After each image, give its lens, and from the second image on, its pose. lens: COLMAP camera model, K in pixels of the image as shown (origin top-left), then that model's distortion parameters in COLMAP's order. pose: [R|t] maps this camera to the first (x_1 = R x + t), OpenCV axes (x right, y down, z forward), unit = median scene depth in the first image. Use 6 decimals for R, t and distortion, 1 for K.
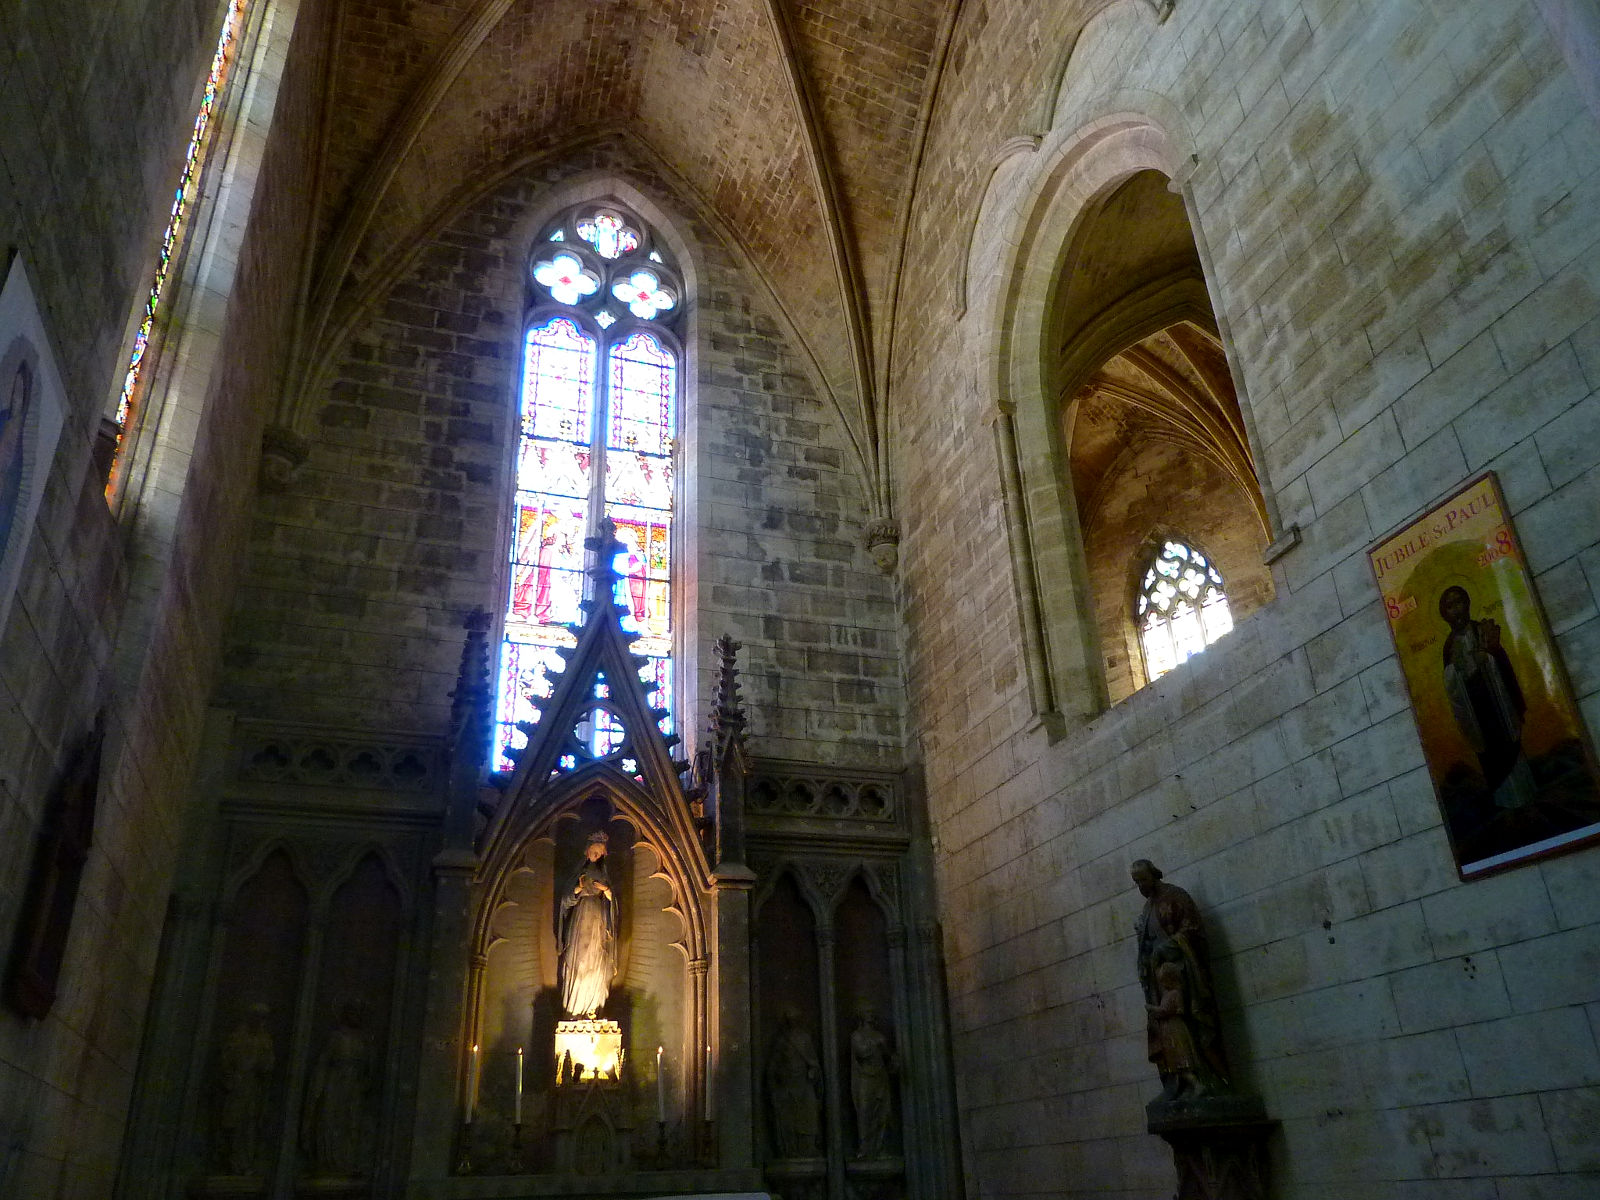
lens RADIAL K [[1188.4, 0, 800.0], [0, 1188.4, 600.0], [0, 0, 1]] dist [-0.008256, -0.001628]
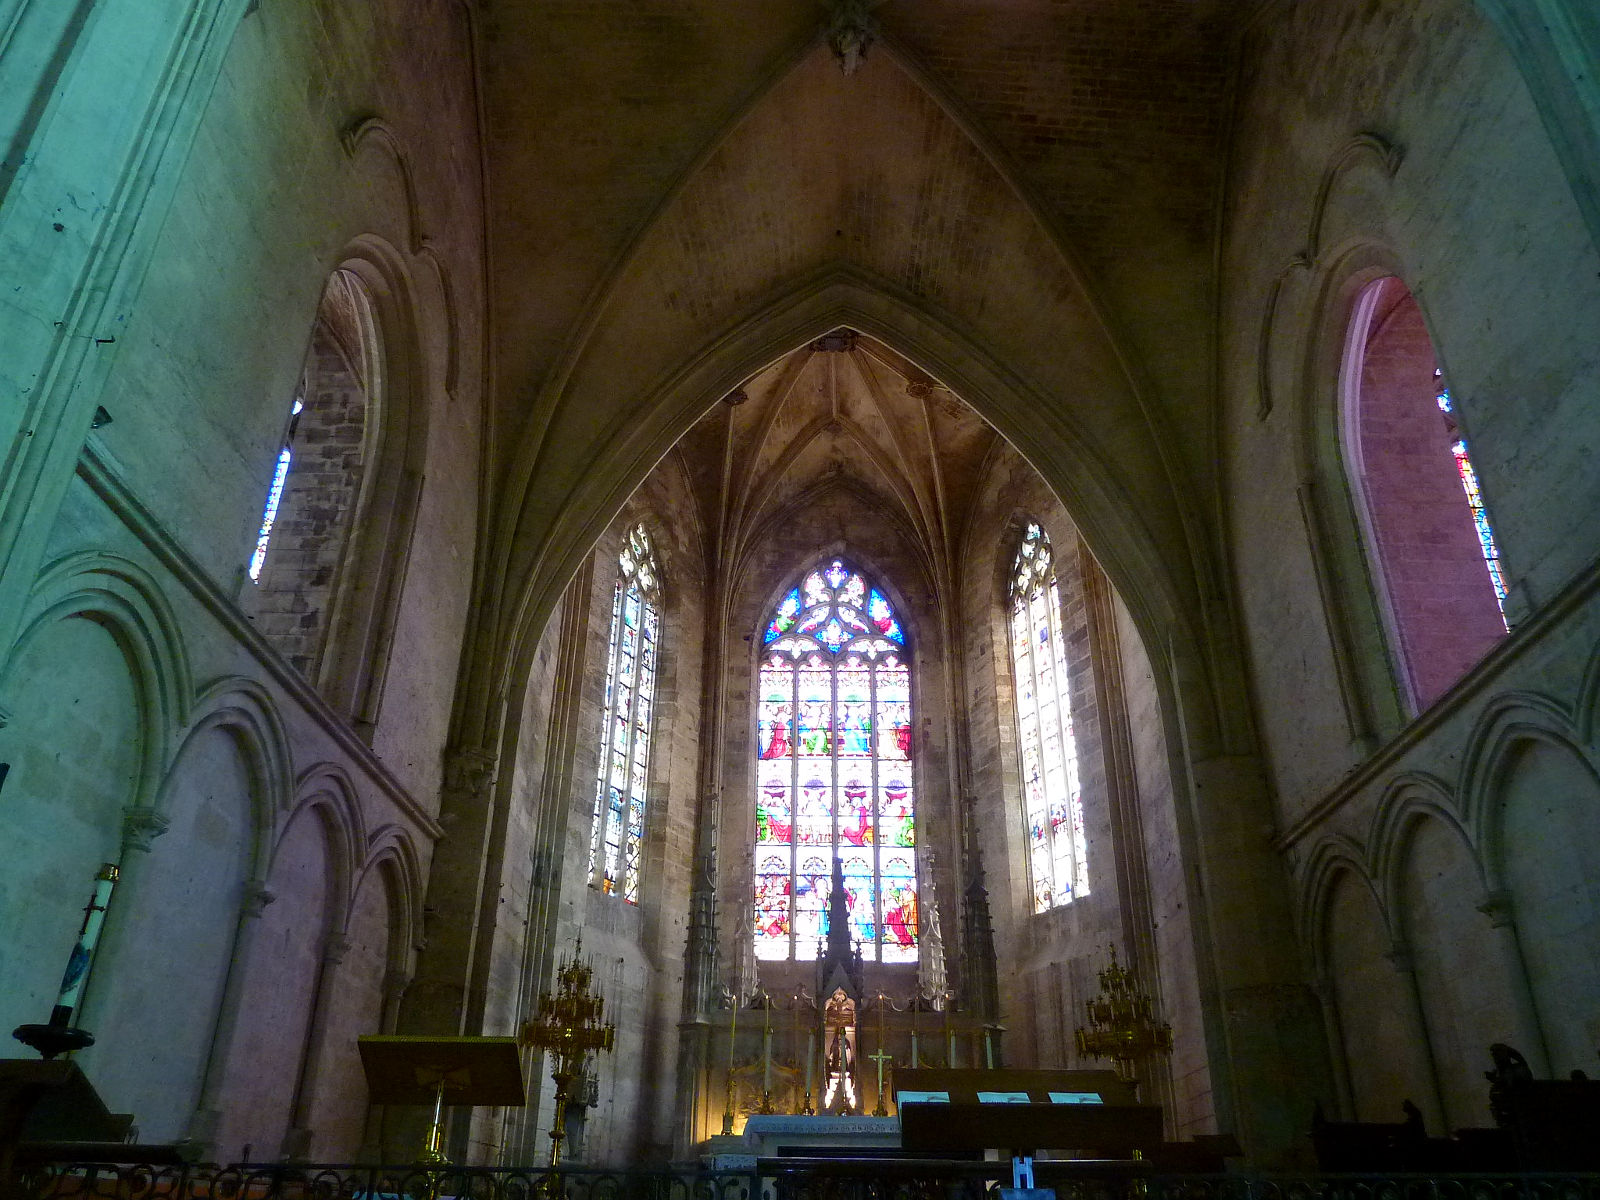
lens RADIAL K [[1188.4, 0, 800.0], [0, 1188.4, 600.0], [0, 0, 1]] dist [-0.008256, -0.001628]
pose [[0.947650, -0.115654, -0.297631, 0.746719], [0.110834, 0.993288, -0.033081, 0.047312], [0.299459, -0.001639, 0.954108, -0.019296]]
